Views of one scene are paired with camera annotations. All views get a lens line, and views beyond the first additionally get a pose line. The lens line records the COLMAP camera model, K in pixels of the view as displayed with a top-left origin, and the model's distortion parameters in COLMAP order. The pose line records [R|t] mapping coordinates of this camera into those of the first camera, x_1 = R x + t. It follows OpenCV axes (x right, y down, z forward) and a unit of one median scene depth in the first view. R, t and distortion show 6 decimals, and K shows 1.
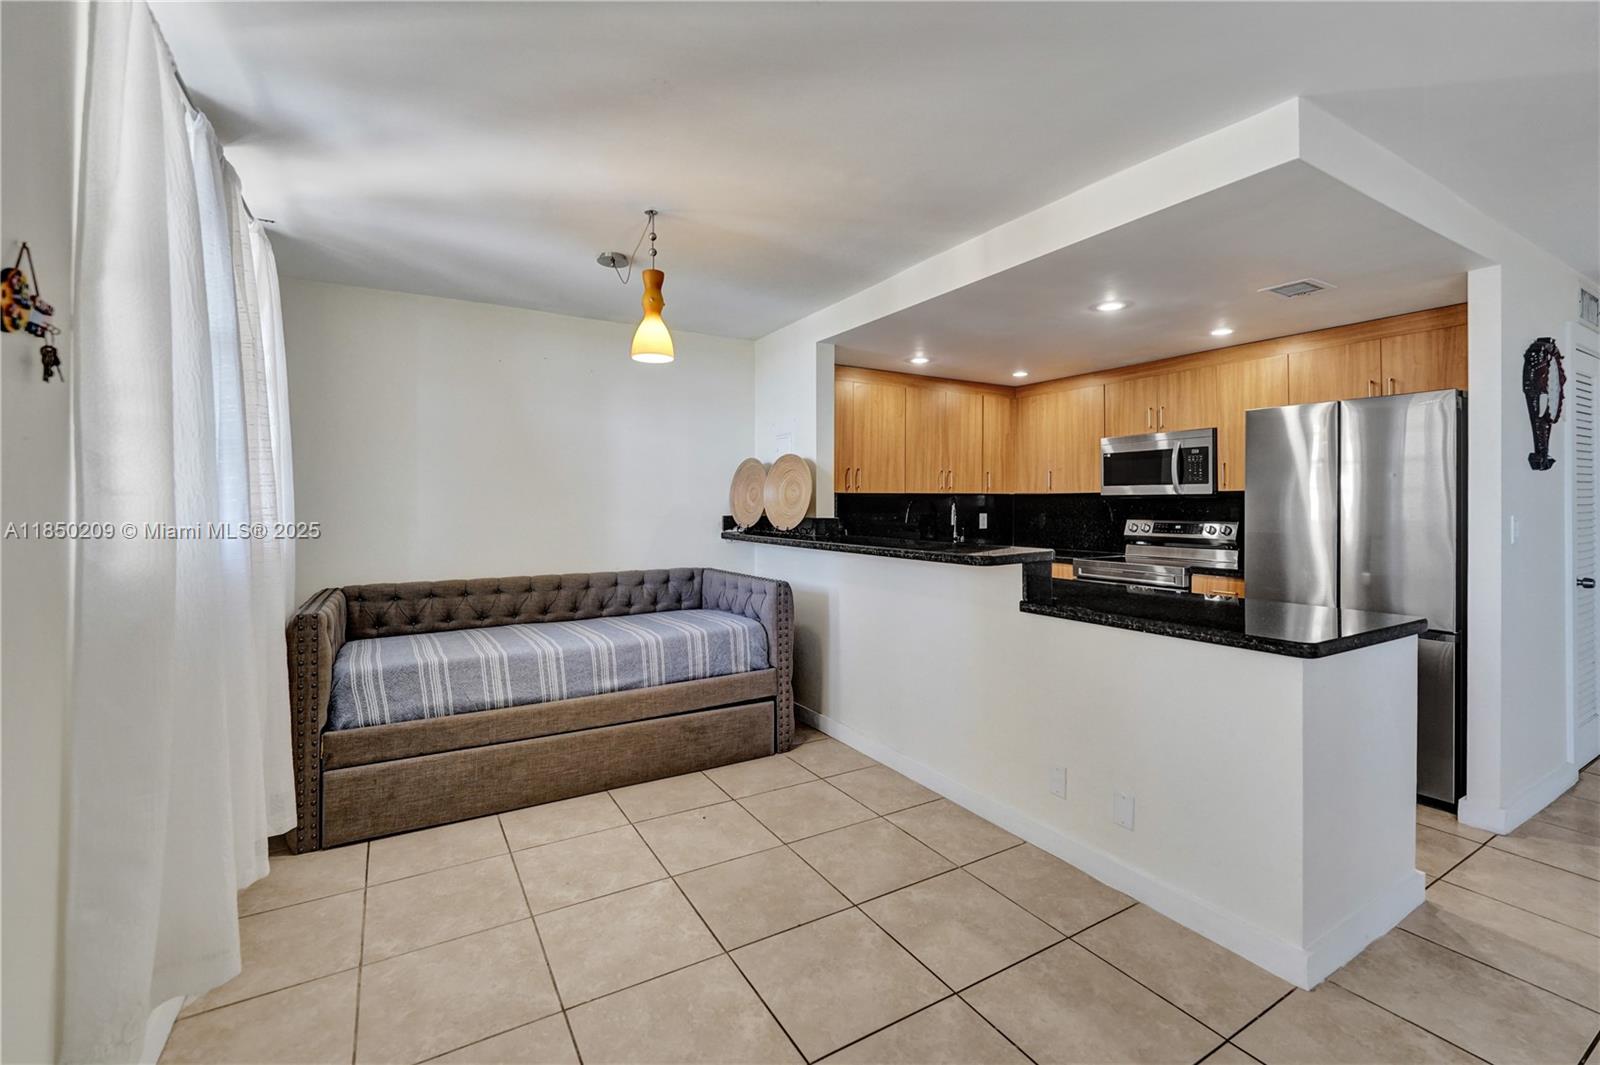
lens RADIAL K [[679.0, 0, 793.8], [0, 679.0, 503.2], [0, 0, 1]] dist [-0.009424, 0.001315]
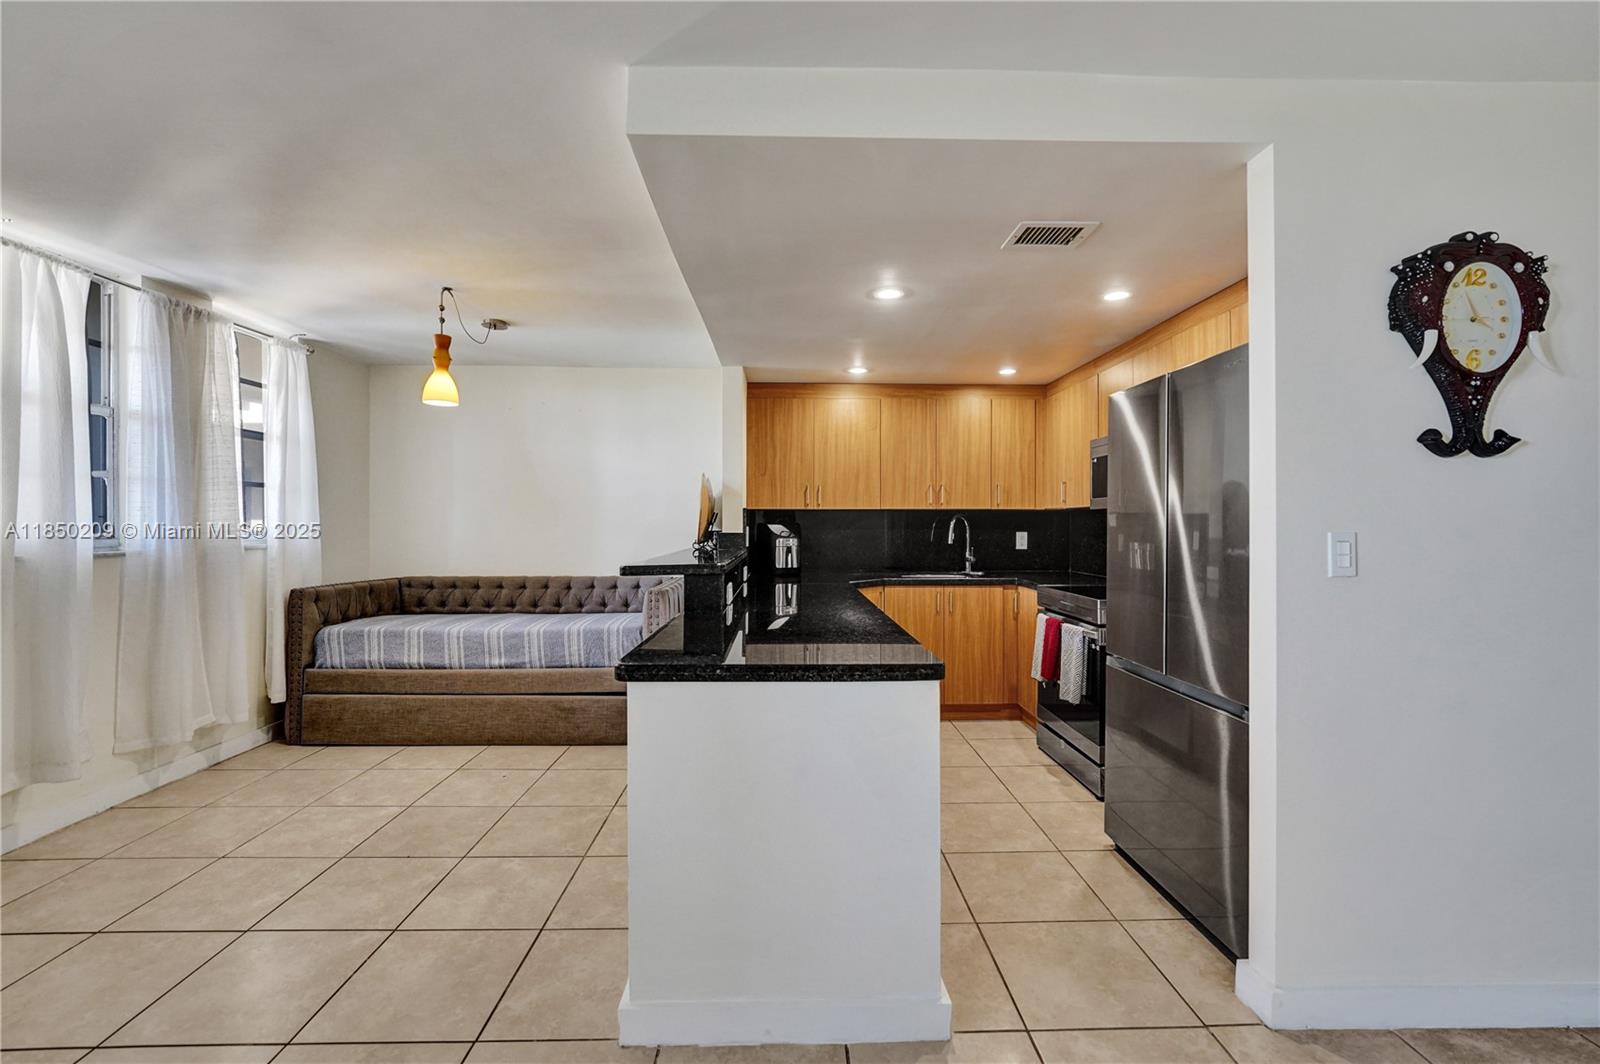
lens RADIAL K [[679.0, 0, 801.0], [0, 679.0, 517.1], [0, 0, 1]] dist [-0.009424, 0.001315]
pose [[0.870924, -0.002102, -0.491414, 0.798040], [-0.002468, 0.999960, -0.008652, 0.007738], [0.491412, 0.008748, 0.870883, 0.174699]]
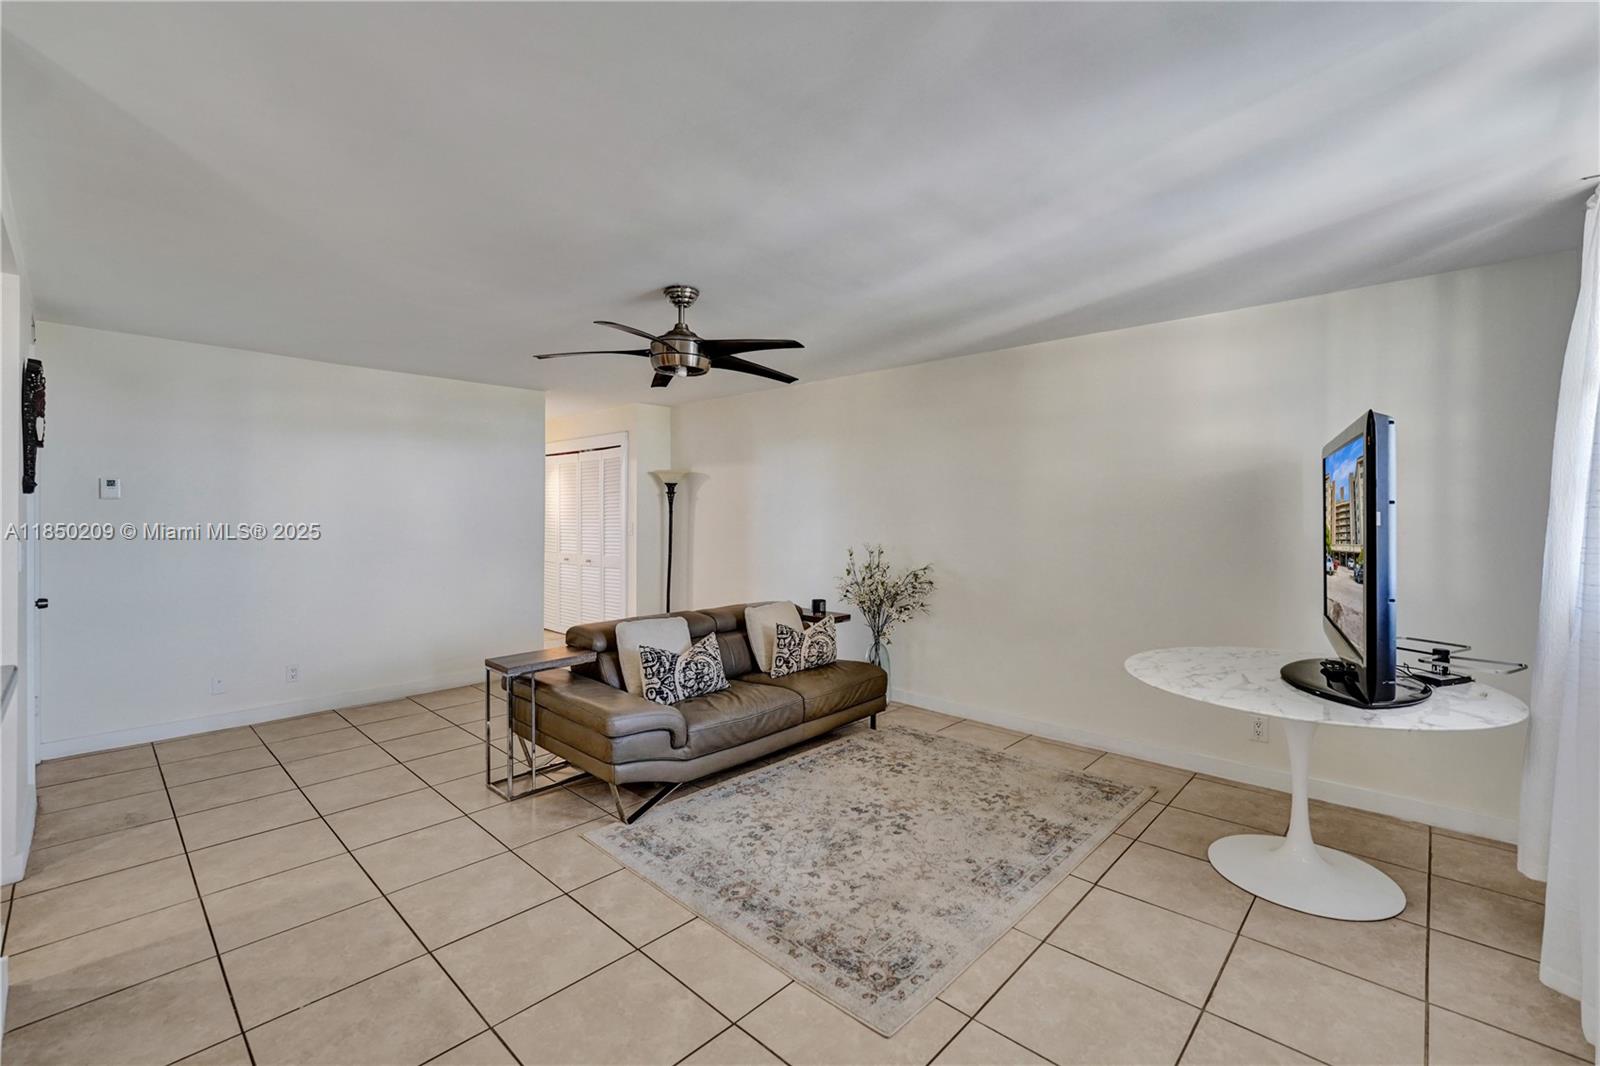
lens RADIAL K [[686.2, 0, 812.3], [0, 686.2, 513.6], [0, 0, 1]] dist [-0.014782, 0.001984]
pose [[-0.294021, 0.000284, 0.955799, -0.144209], [-0.003092, 0.999994, -0.001248, -0.019976], [-0.955794, -0.003322, -0.294019, 0.175340]]
